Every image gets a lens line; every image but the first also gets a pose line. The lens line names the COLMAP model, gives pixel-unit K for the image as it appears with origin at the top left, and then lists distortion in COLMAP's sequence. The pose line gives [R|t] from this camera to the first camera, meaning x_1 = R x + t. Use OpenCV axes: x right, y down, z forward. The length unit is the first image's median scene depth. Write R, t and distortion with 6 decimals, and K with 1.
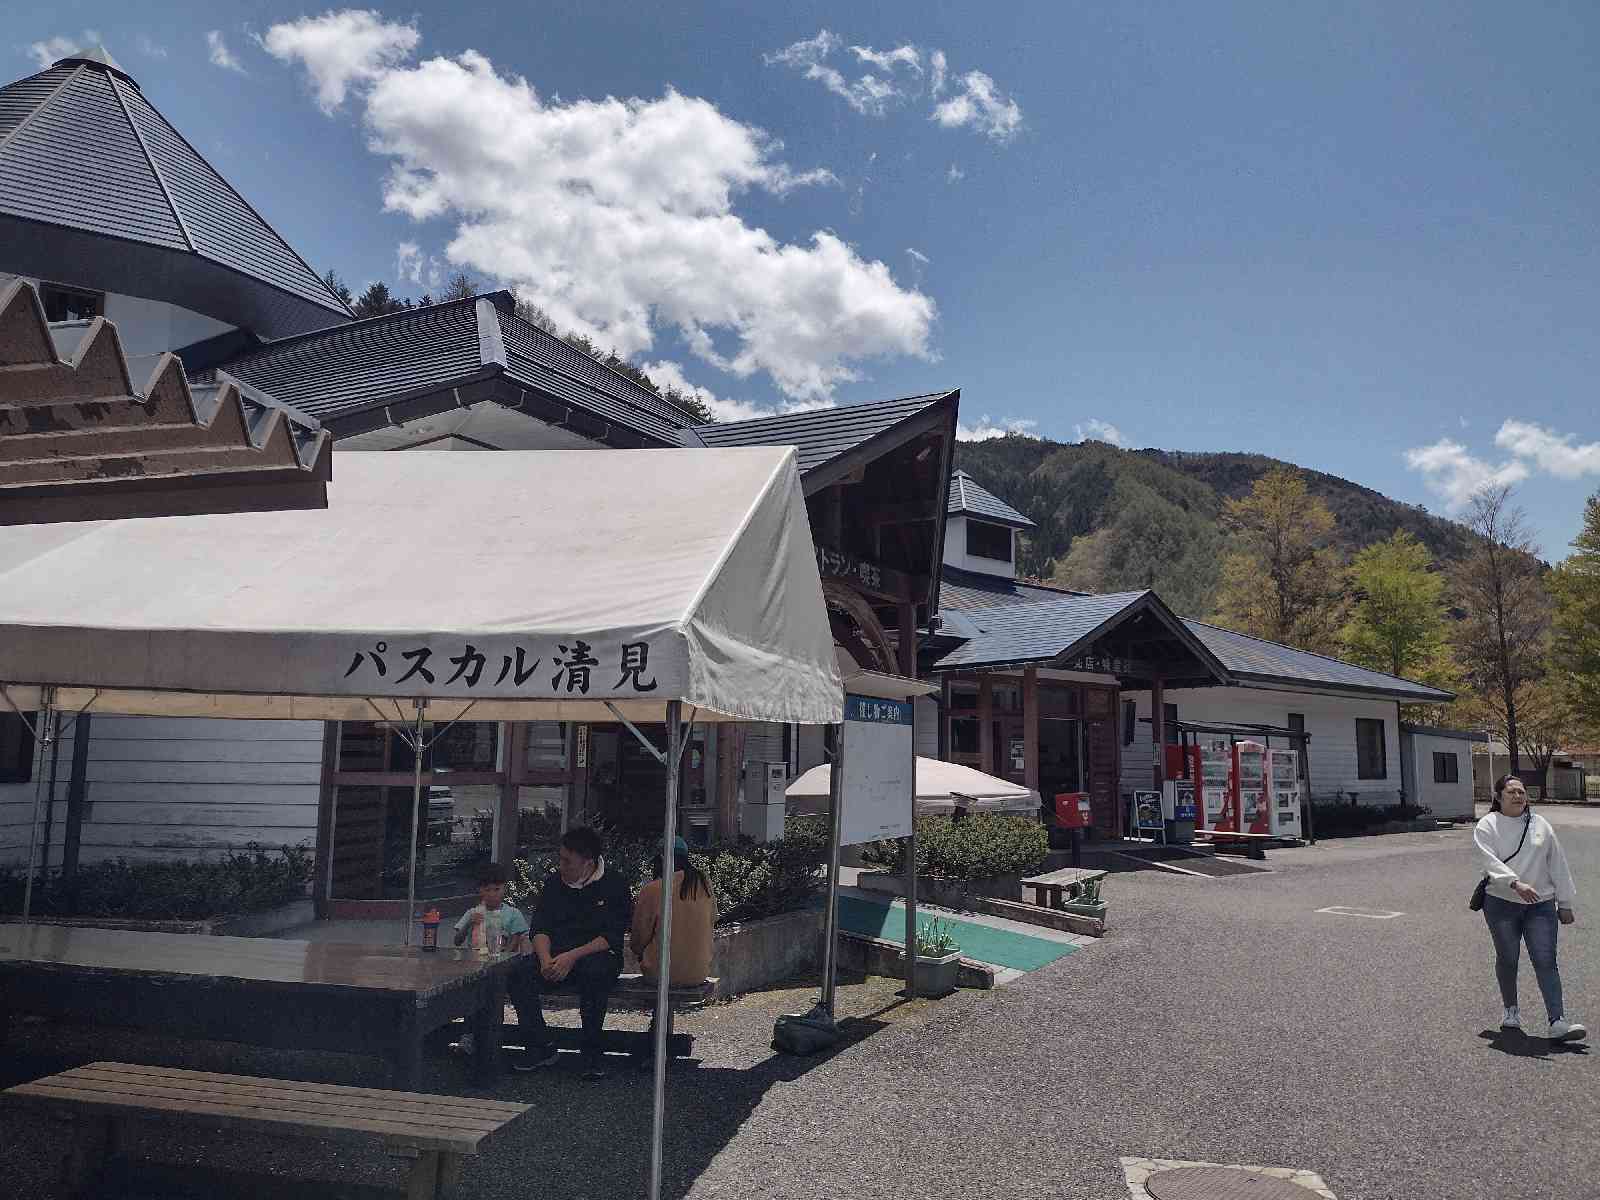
lens RADIAL K [[1175.9, 0, 800.0], [0, 1175.9, 600.0], [0, 0, 1]] dist [0.066782, -0.001625]
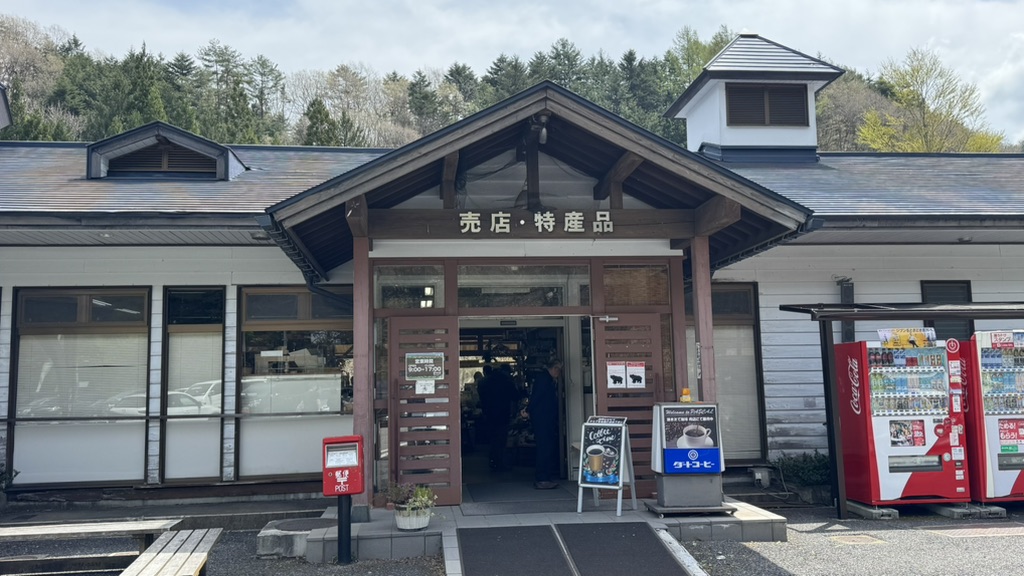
lens RADIAL K [[817.9, 0, 514.6], [0, 817.9, 309.4], [0, 0, 1]] dist [0.115746, -0.163911]
pose [[0.810839, -0.091342, -0.578098, 0.427077], [0.114260, 0.993445, 0.003292, 0.084992], [0.574008, -0.068723, 0.815961, 0.557240]]
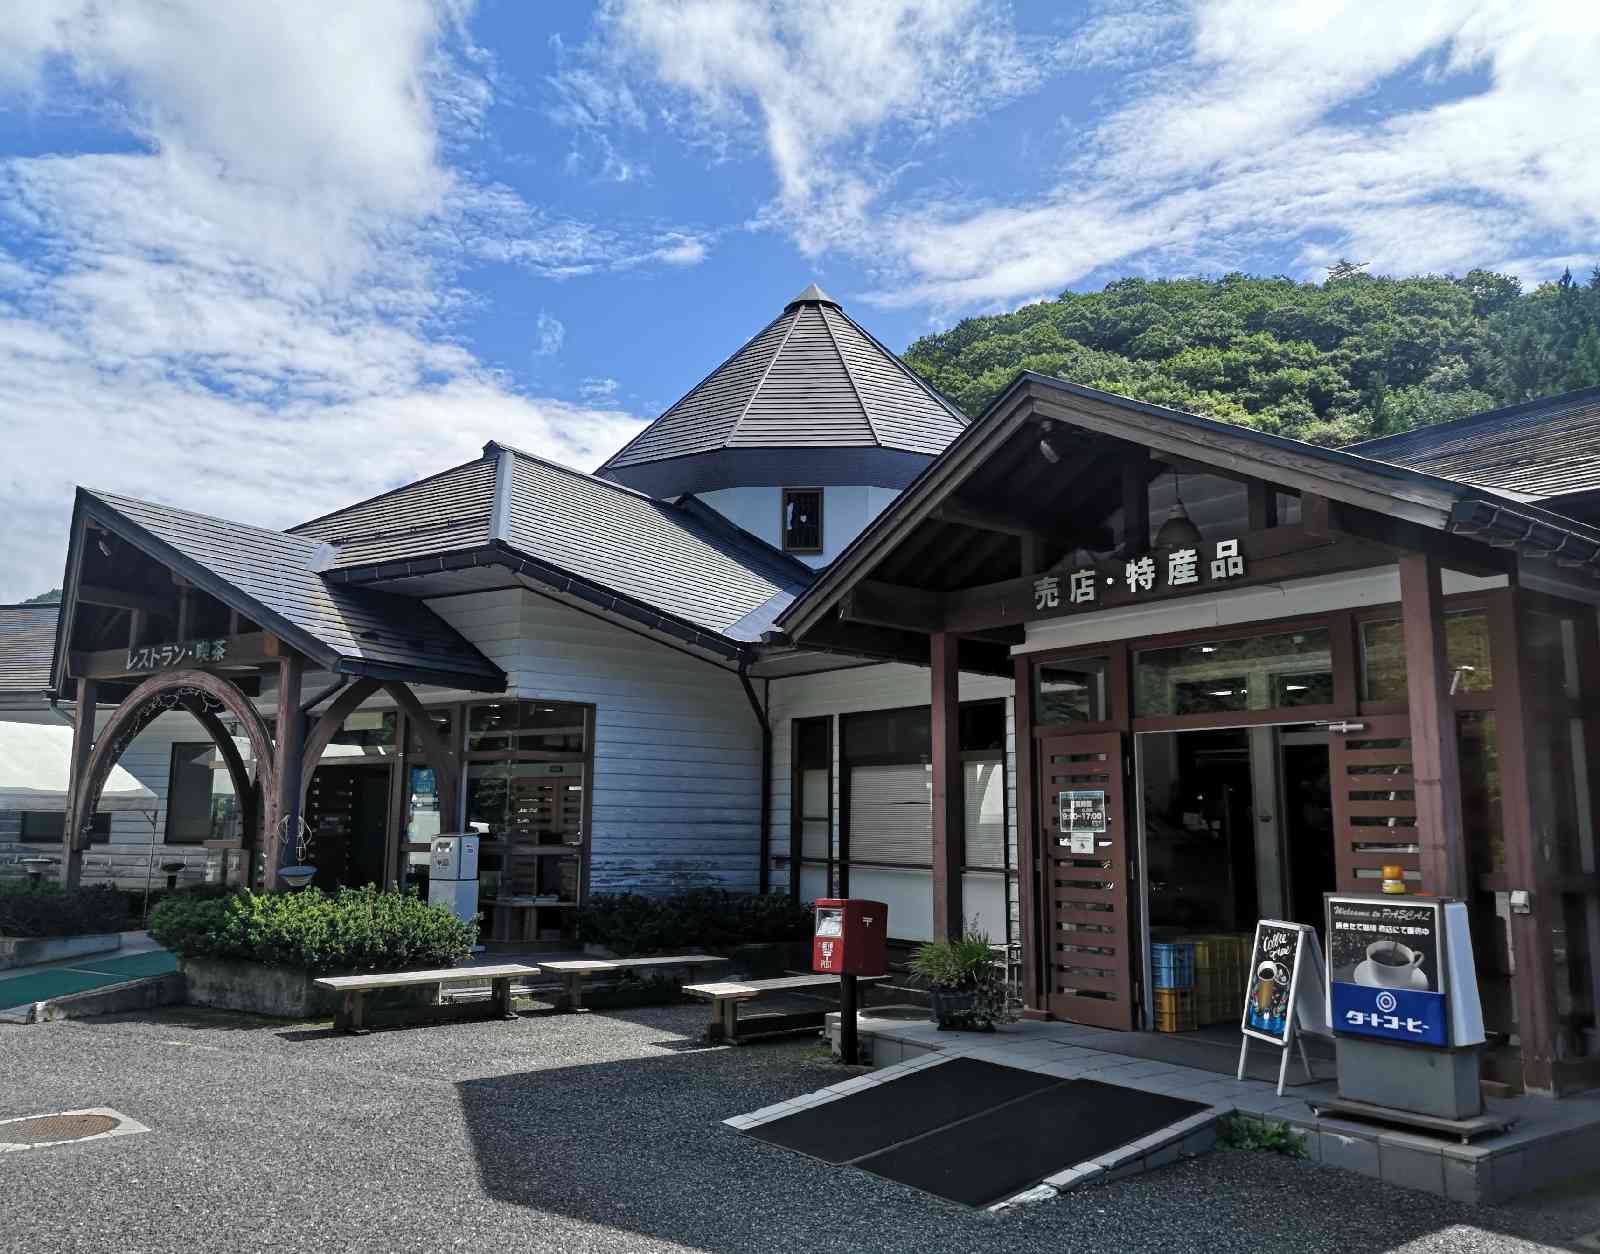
lens RADIAL K [[1309.2, 0, 800.0], [0, 1309.2, 627.0], [0, 0, 1]] dist [0.025861, 0.003097]
pose [[-0.099268, -0.171031, -0.980252, 0.587486], [0.118606, 0.976061, -0.182310, 0.117023], [0.987967, -0.134361, -0.076606, 0.806668]]
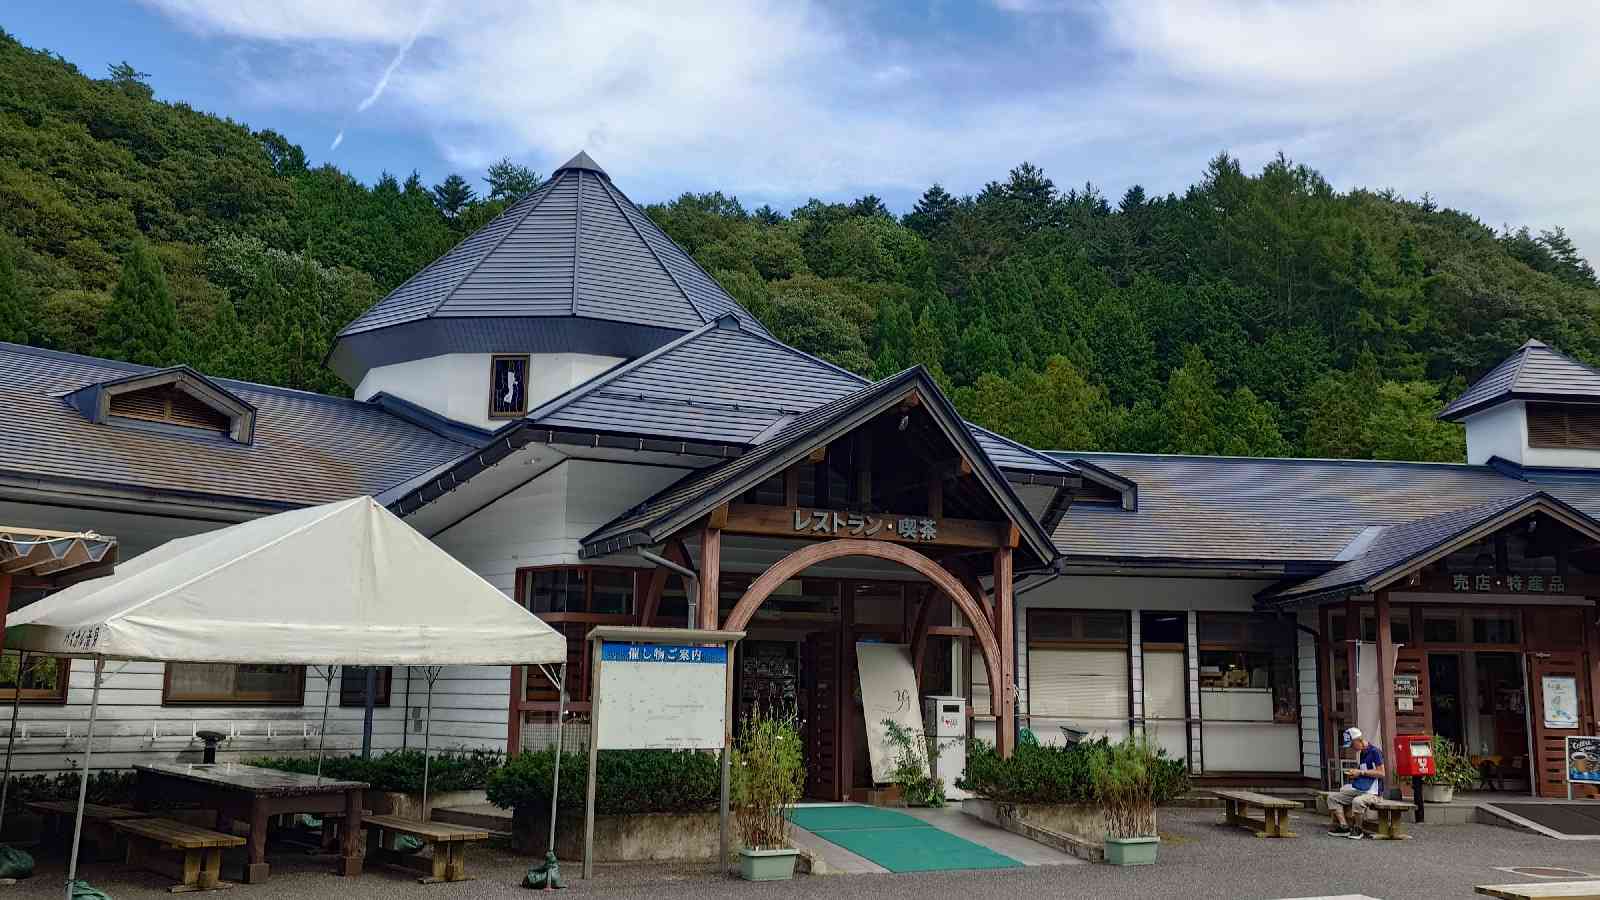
lens RADIAL K [[1411.1, 0, 800.0], [0, 1411.1, 450.0], [0, 0, 1]] dist [0.002570, 0.000813]
pose [[0.794740, -0.110337, -0.596837, 0.401232], [0.078862, 0.993774, -0.078707, 0.001009], [0.601805, 0.015484, 0.798493, -0.074217]]
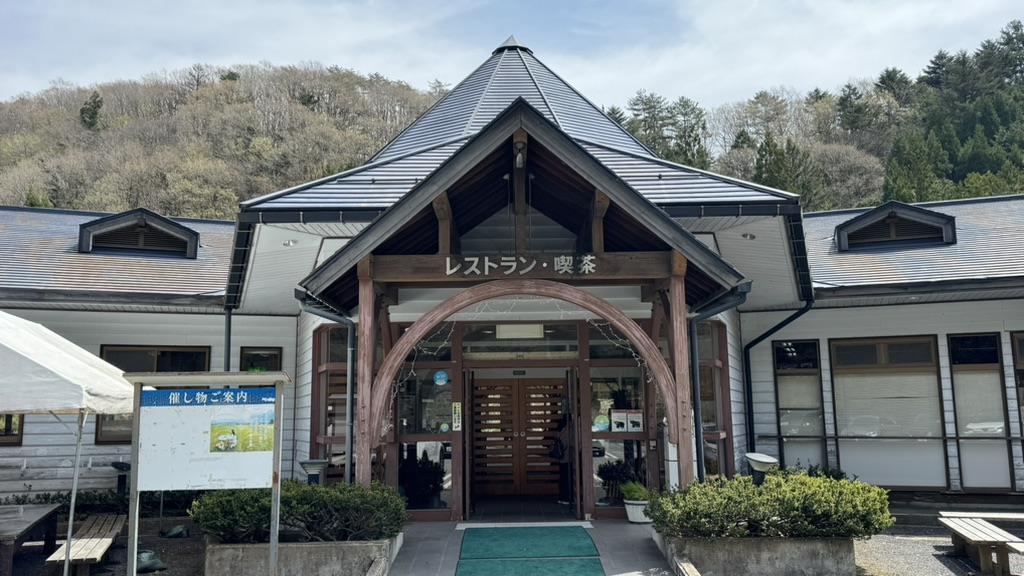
lens RADIAL K [[817.9, 0, 514.6], [0, 817.9, 309.4], [0, 0, 1]] dist [0.115746, -0.163911]
pose [[0.465088, -0.137133, -0.874579, 0.377920], [0.136191, 0.987252, -0.082375, 0.041142], [0.874726, -0.080798, 0.477835, 0.277911]]
